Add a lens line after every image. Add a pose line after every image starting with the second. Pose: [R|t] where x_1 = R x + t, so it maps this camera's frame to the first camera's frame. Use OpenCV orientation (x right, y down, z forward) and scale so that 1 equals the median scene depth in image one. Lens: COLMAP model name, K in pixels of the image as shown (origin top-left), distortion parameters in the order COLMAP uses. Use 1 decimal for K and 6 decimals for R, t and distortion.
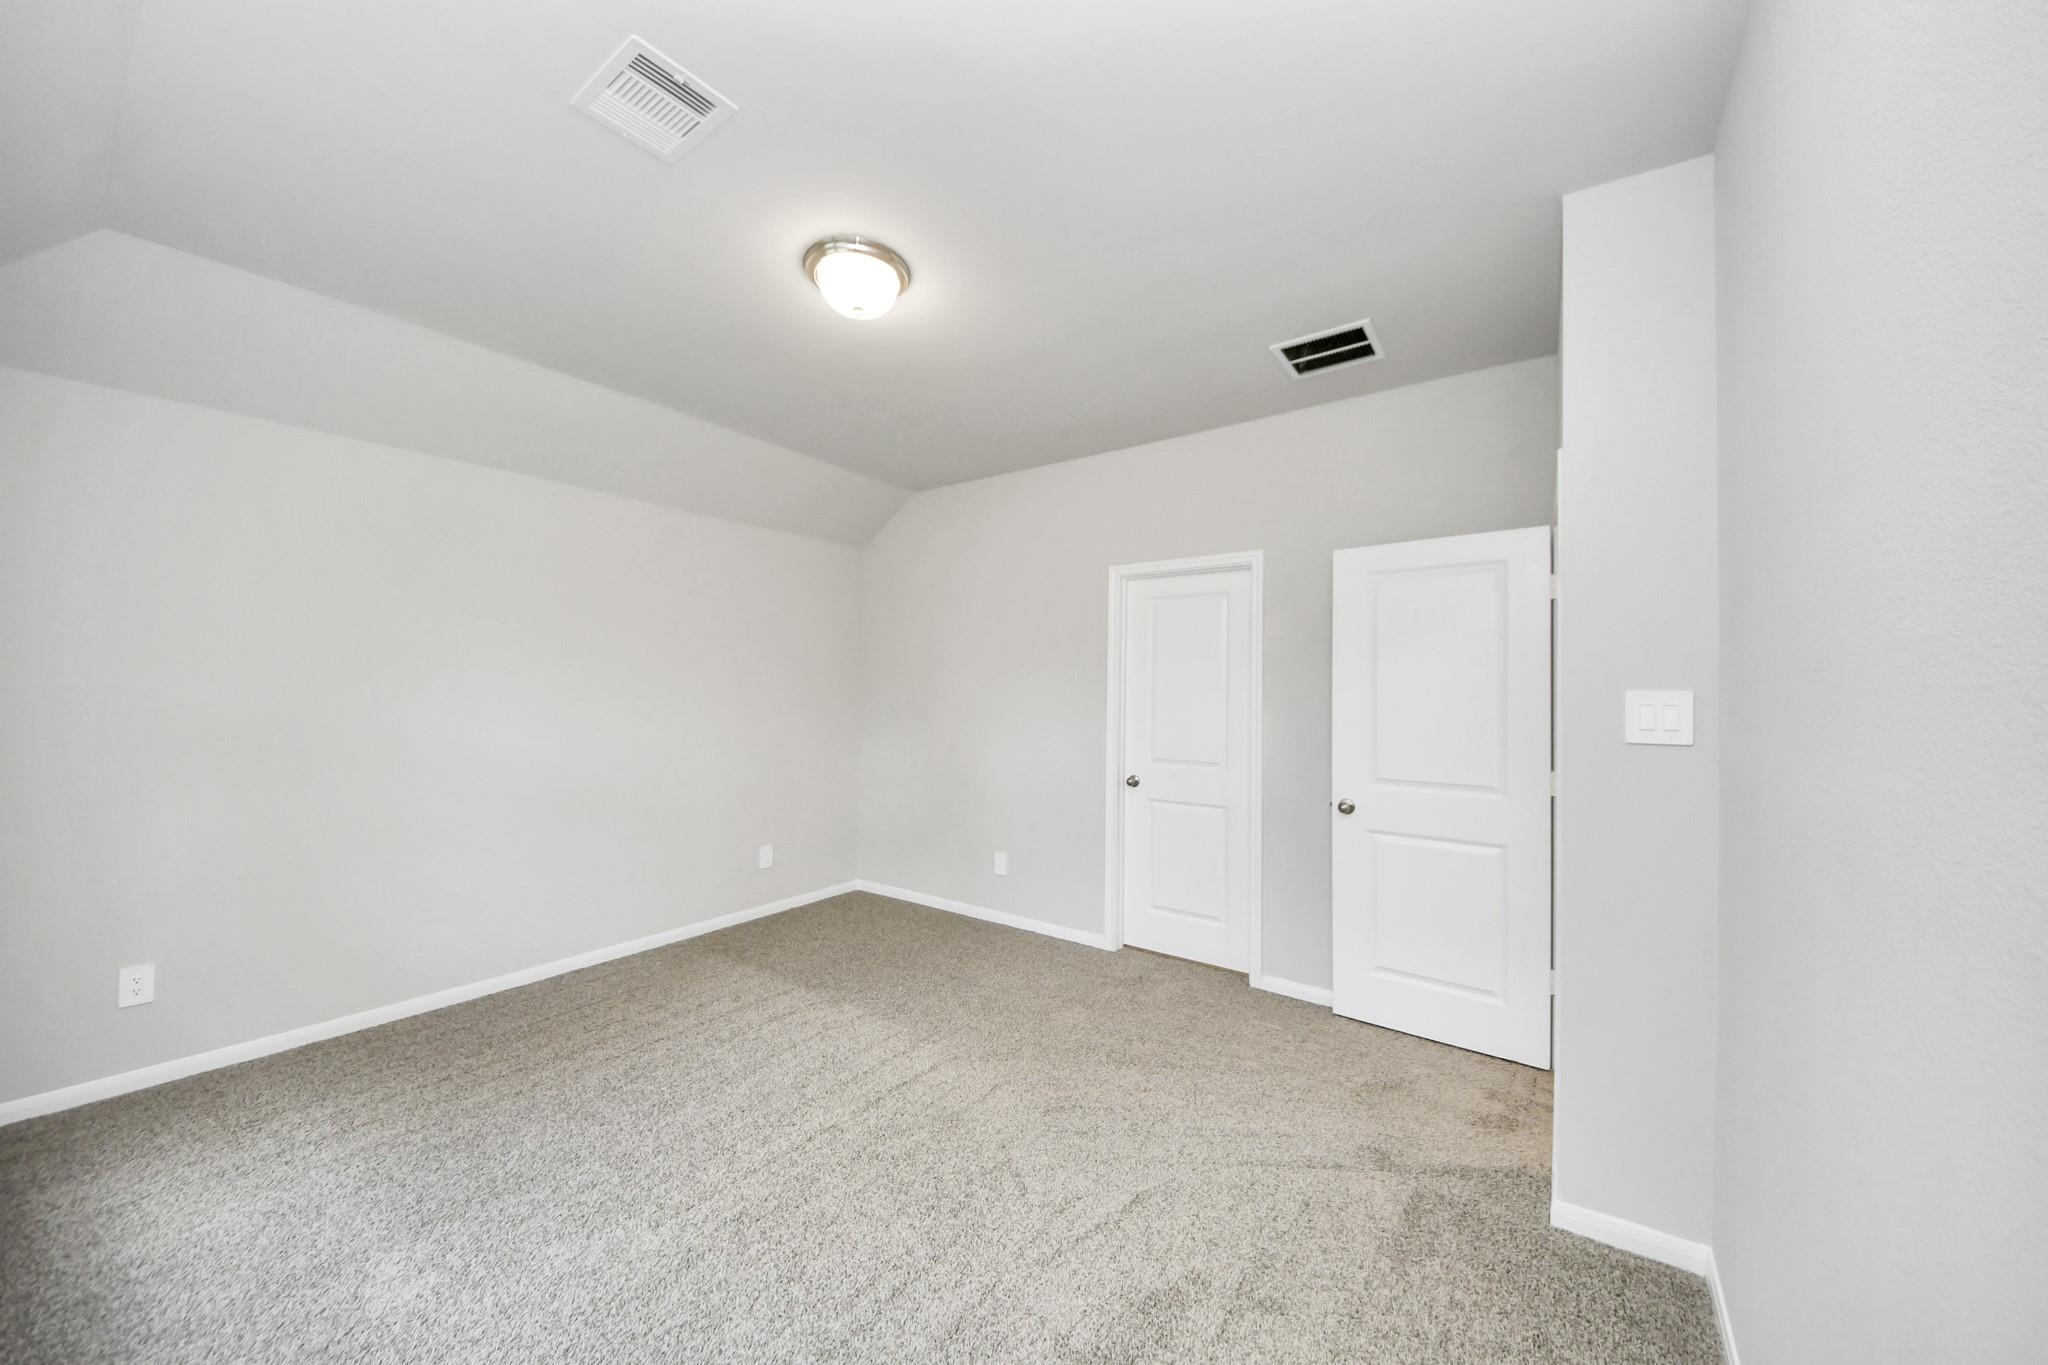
lens RADIAL K [[722.2, 0, 1015.9], [0, 722.2, 687.6], [0, 0, 1]] dist [0.030897, -0.017855]
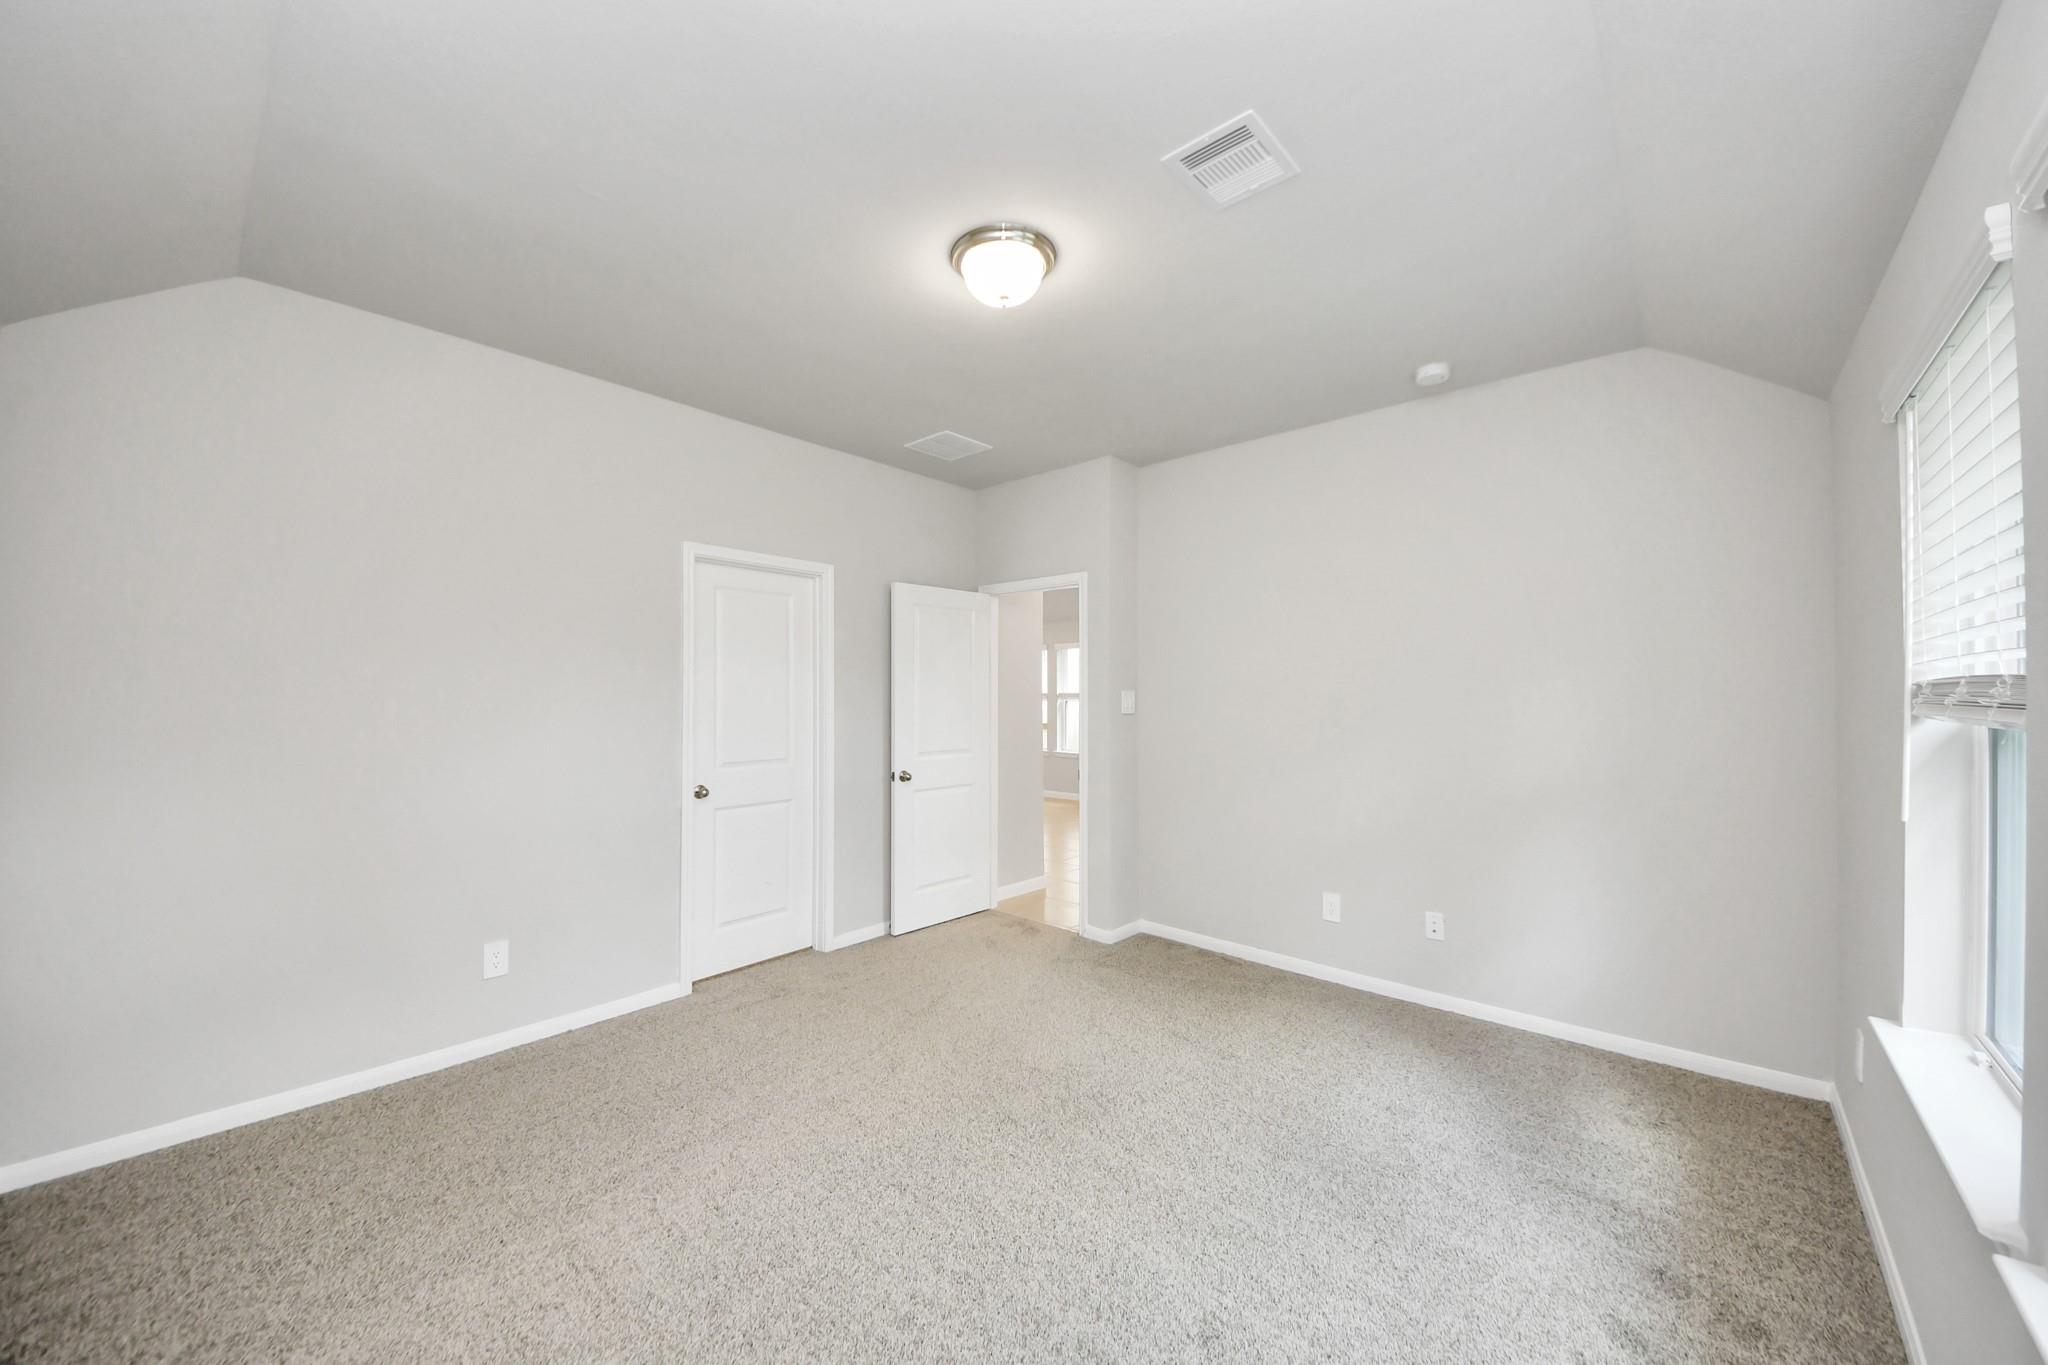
lens RADIAL K [[722.2, 0, 1015.9], [0, 722.2, 687.6], [0, 0, 1]] dist [0.030897, -0.017855]
pose [[0.109199, -0.002181, 0.994018, -0.758967], [-0.009014, 0.999954, 0.003184, -0.003956], [-0.993979, -0.009307, 0.109174, 0.589814]]
